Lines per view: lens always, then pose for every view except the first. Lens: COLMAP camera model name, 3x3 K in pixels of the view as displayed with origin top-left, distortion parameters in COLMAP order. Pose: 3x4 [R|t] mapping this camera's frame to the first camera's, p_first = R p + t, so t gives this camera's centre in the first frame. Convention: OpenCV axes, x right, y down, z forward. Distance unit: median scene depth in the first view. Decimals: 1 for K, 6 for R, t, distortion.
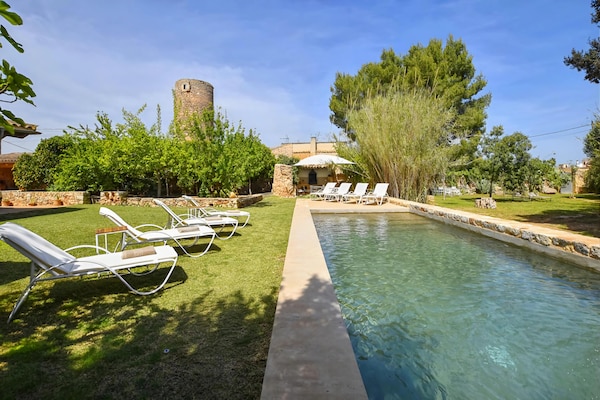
lens RADIAL K [[280.7, 0, 289.1], [0, 280.7, 172.1], [0, 0, 1]] dist [-0.028569, 0.001183]
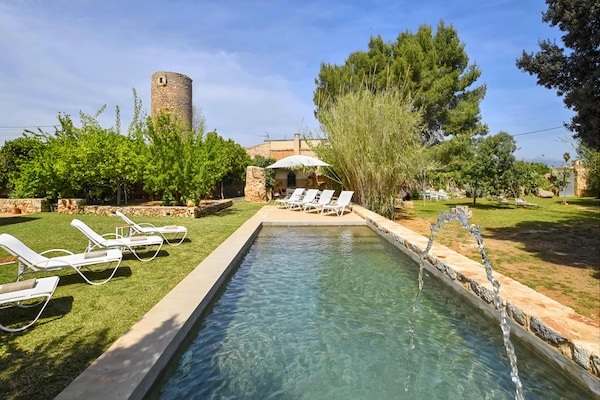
lens RADIAL K [[308.6, 0, 290.6], [0, 308.6, 164.5], [0, 0, 1]] dist [-0.038016, 0.006403]
pose [[0.999584, -0.010871, -0.026709, 0.140591], [0.010940, 0.999937, 0.002452, -0.041220], [0.026681, -0.002744, 0.999640, -0.011188]]
